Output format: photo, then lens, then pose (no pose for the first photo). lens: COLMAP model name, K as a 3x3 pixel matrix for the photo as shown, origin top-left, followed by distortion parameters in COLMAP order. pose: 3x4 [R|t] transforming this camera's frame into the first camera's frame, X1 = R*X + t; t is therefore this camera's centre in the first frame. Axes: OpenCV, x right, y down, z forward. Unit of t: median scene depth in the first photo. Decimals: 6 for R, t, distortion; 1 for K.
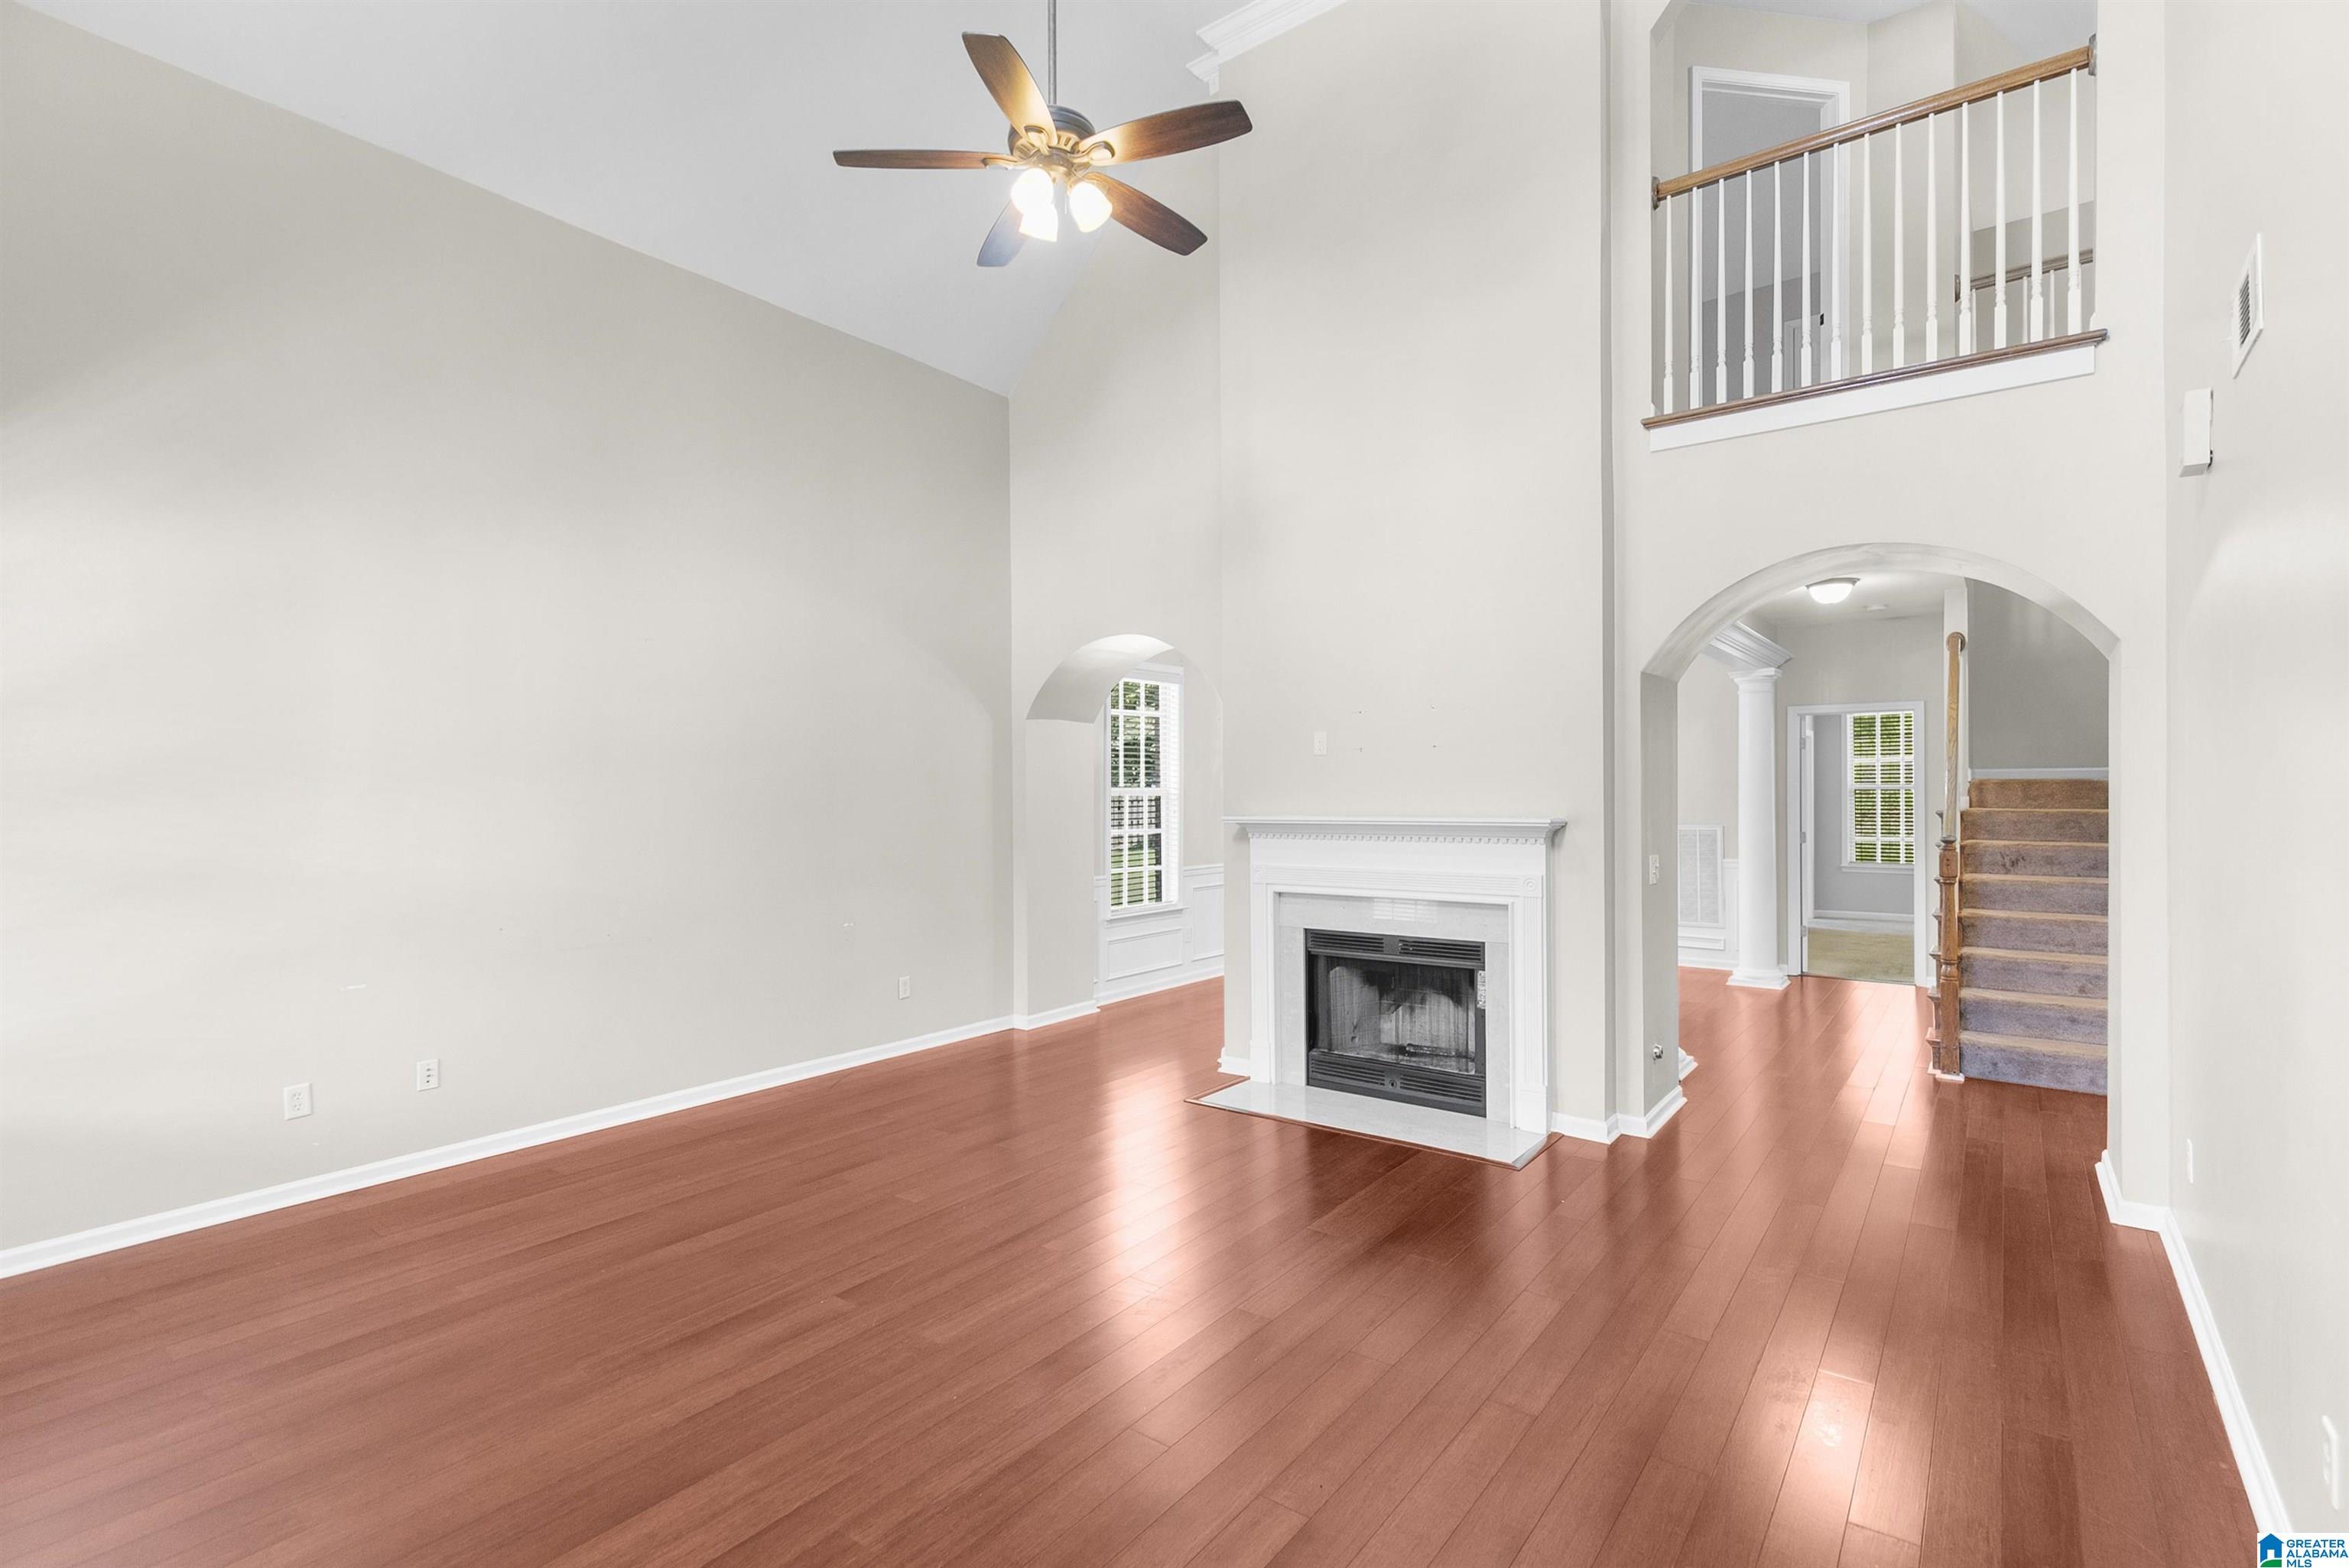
lens RADIAL K [[1091.9, 0, 1189.8], [0, 1091.9, 792.7], [0, 0, 1]] dist [0.002970, 0.000092]
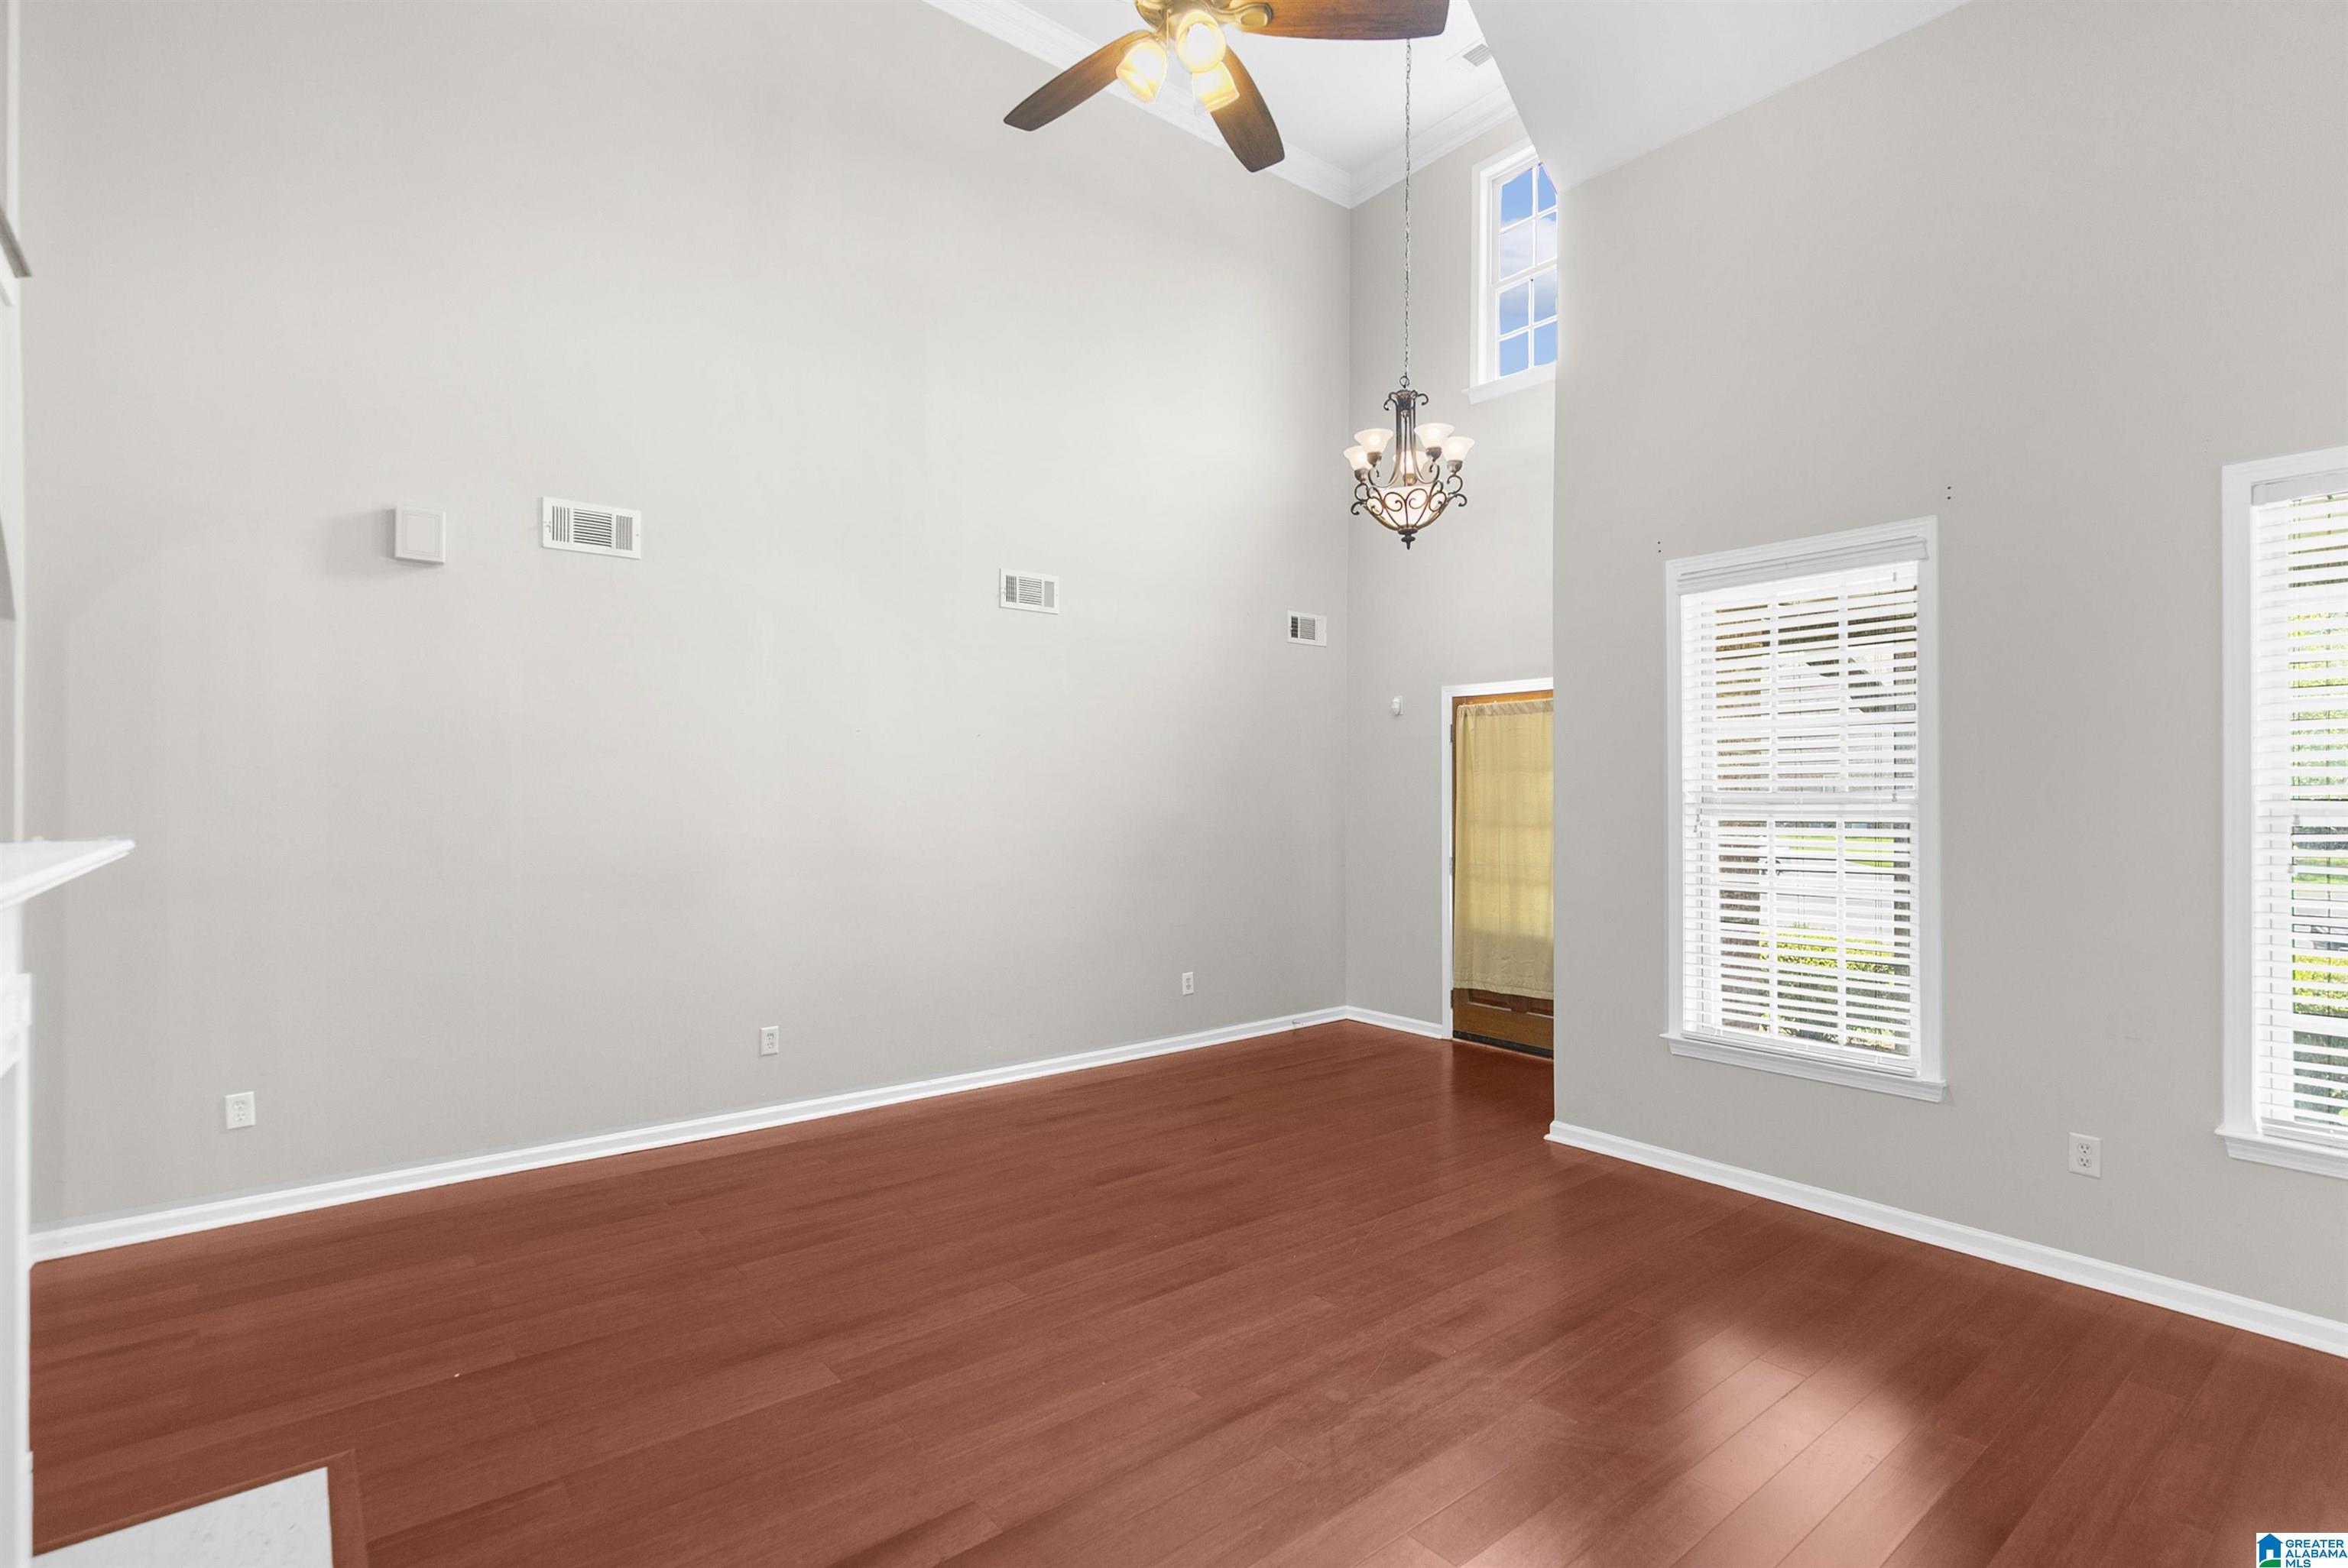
lens RADIAL K [[1091.4, 0, 1189.3], [0, 1091.4, 792.7], [0, 0, 1]] dist [0.002970, 0.000092]
pose [[-0.969774, 0.005728, 0.243939, -0.261239], [0.006480, 0.999976, 0.002281, 0.005878], [-0.243921, 0.003793, -0.969788, 1.446561]]
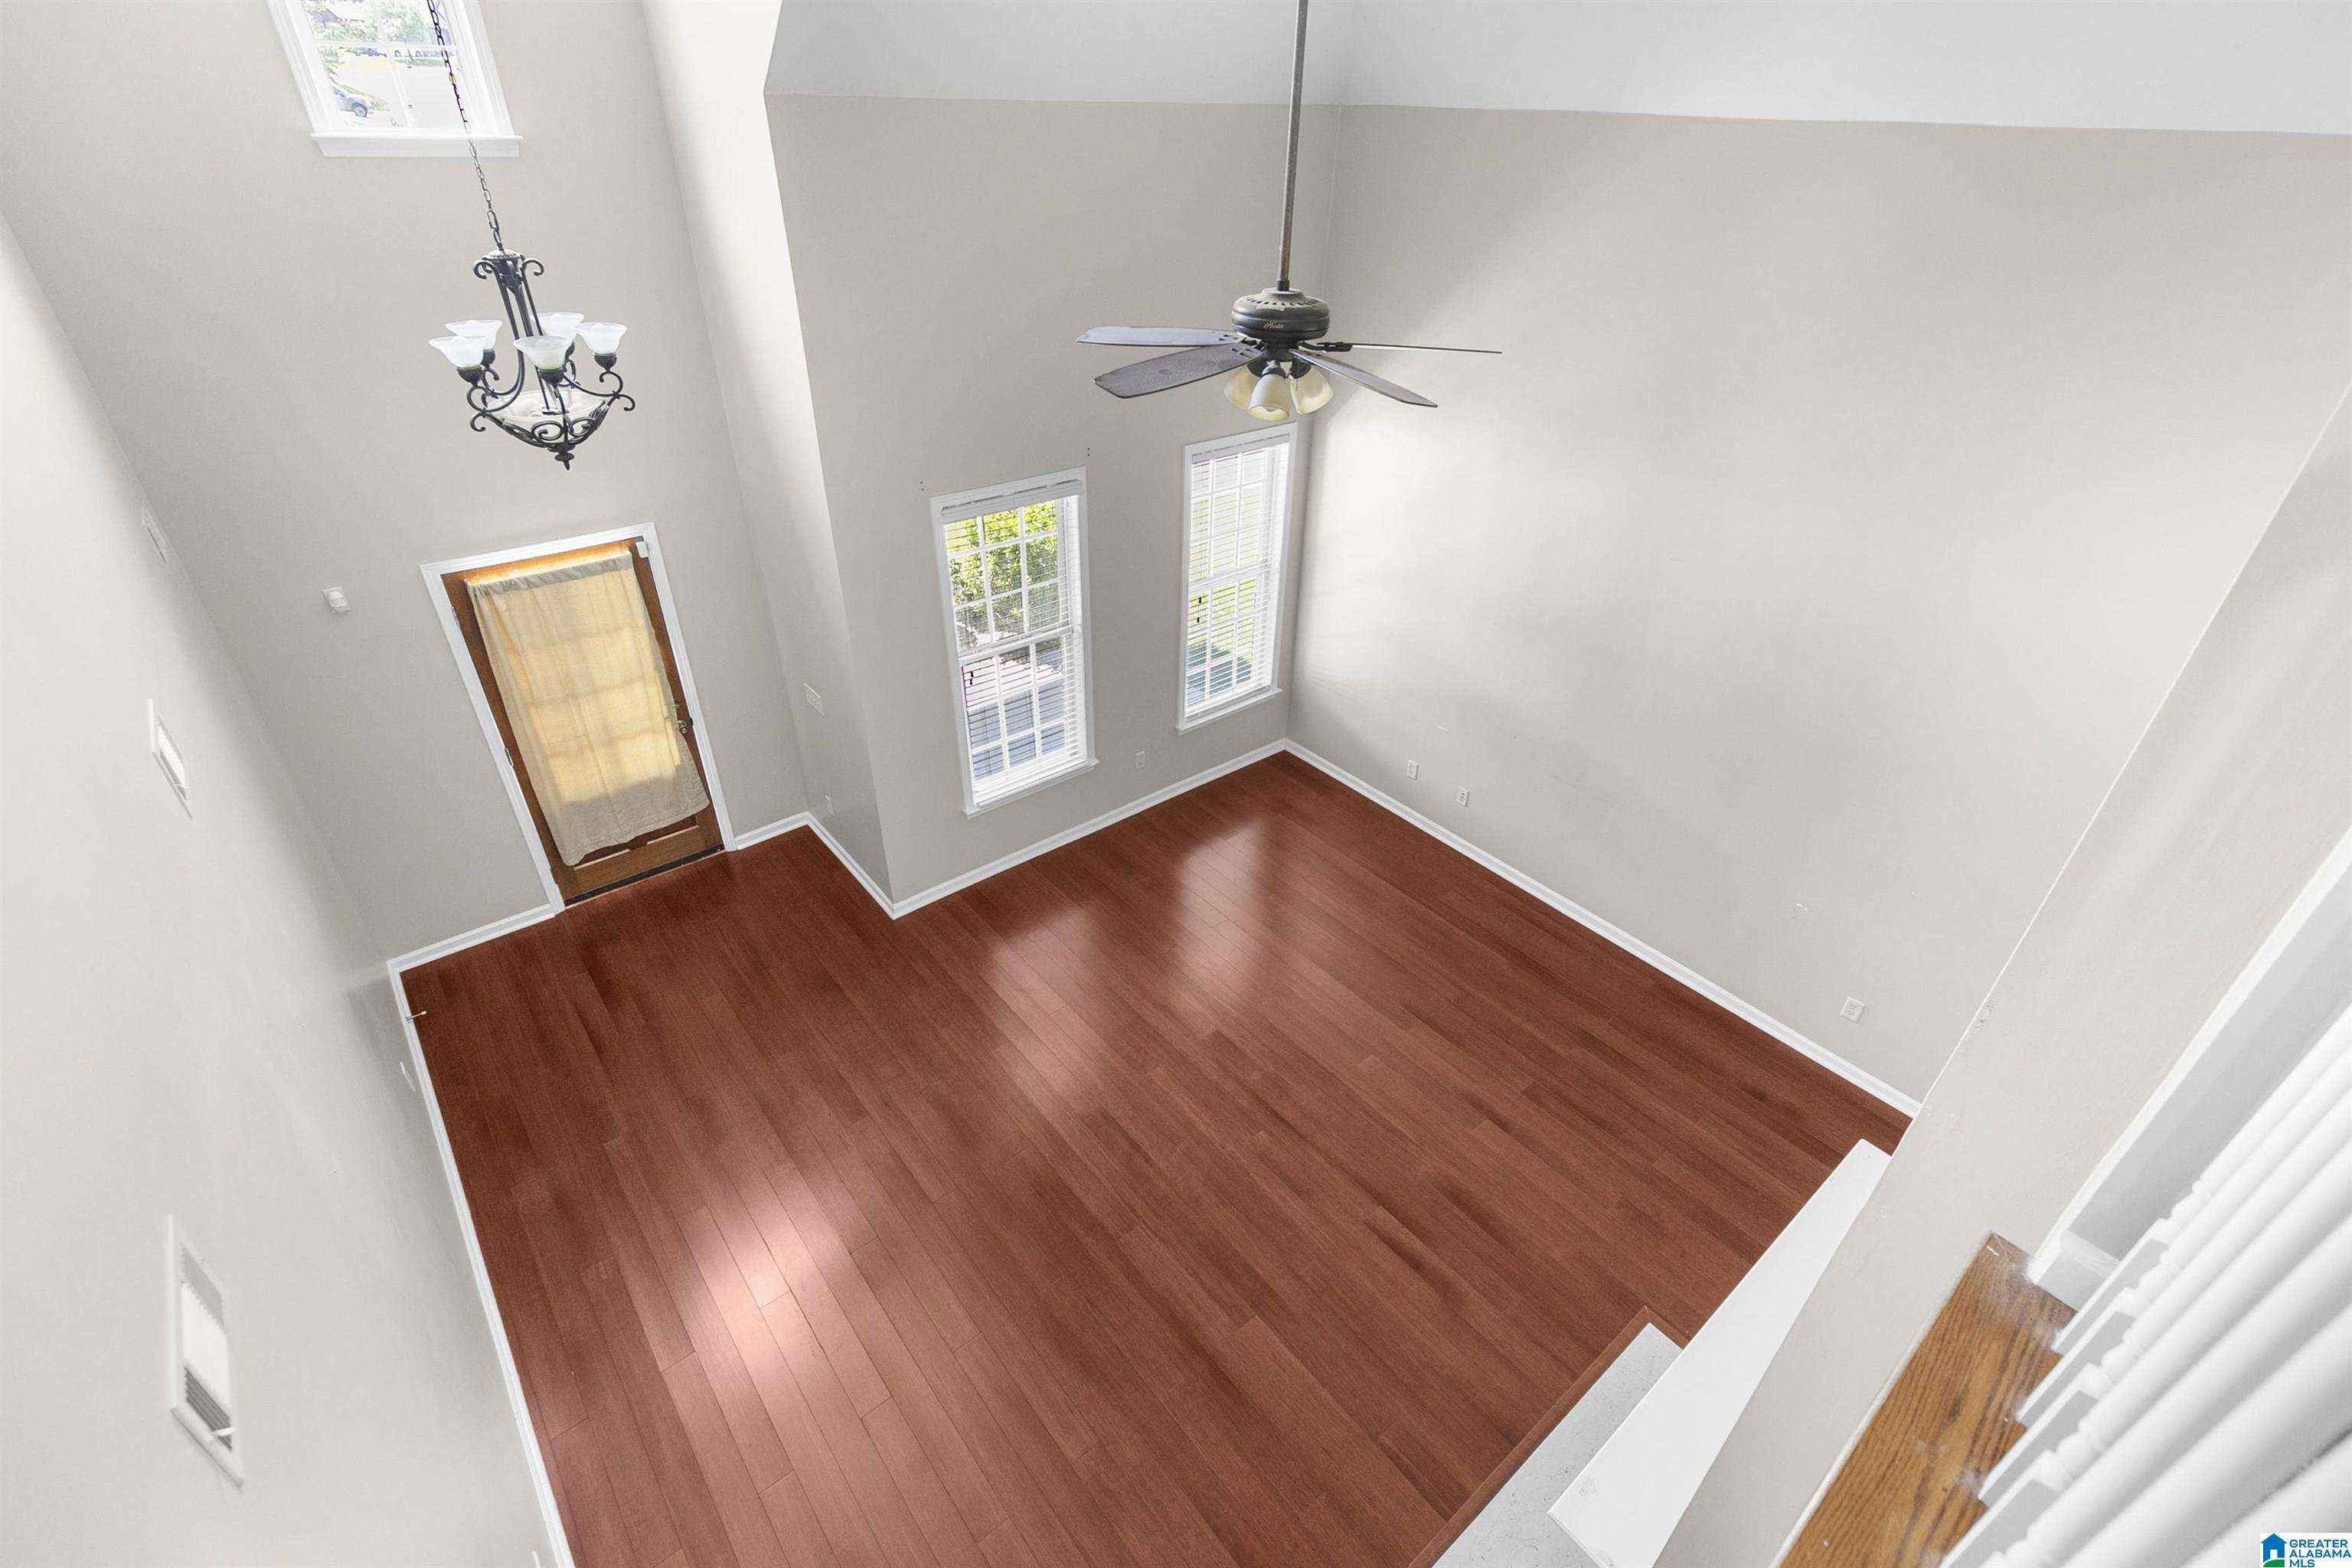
lens RADIAL K [[1066.6, 0, 1176.0], [0, 1066.6, 784.0], [0, 0, 1]] dist [0.002566, -0.000415]
pose [[-0.246811, 0.528886, -0.812012, 0.655616], [-0.018249, 0.835250, 0.549568, -0.605893], [0.968892, 0.150458, -0.196497, 0.925981]]
